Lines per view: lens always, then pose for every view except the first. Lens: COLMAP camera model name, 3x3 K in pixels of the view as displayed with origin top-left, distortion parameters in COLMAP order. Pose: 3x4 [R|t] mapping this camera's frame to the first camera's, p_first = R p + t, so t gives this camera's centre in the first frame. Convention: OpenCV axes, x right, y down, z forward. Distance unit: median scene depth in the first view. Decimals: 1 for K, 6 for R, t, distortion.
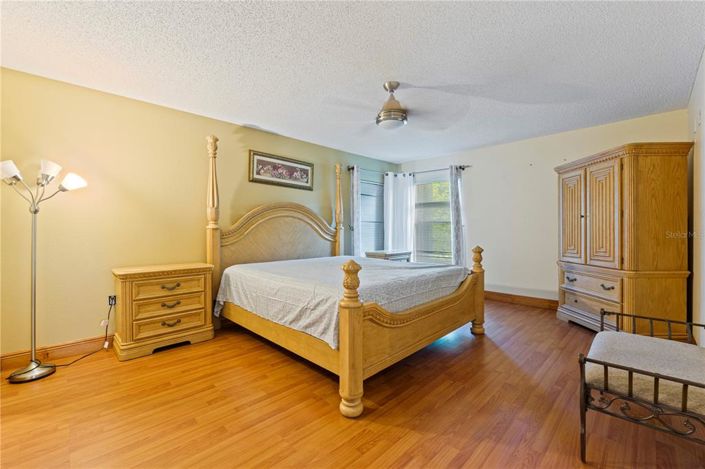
lens RADIAL K [[296.8, 0, 352.9], [0, 296.8, 231.1], [0, 0, 1]] dist [-0.011381, 0.000939]
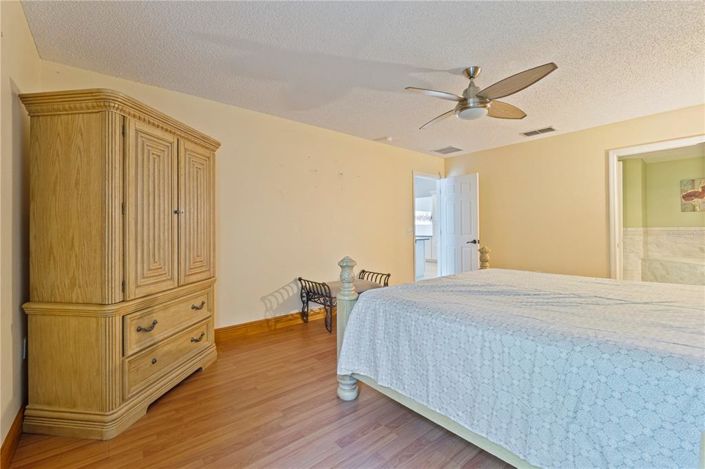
lens RADIAL K [[296.8, 0, 351.7], [0, 296.8, 230.8], [0, 0, 1]] dist [-0.011381, 0.000939]
pose [[-0.995938, 0.014072, 0.088932, 0.350347], [0.013746, 0.999896, -0.004275, -0.001138], [-0.088983, -0.003035, -0.996029, 1.595094]]
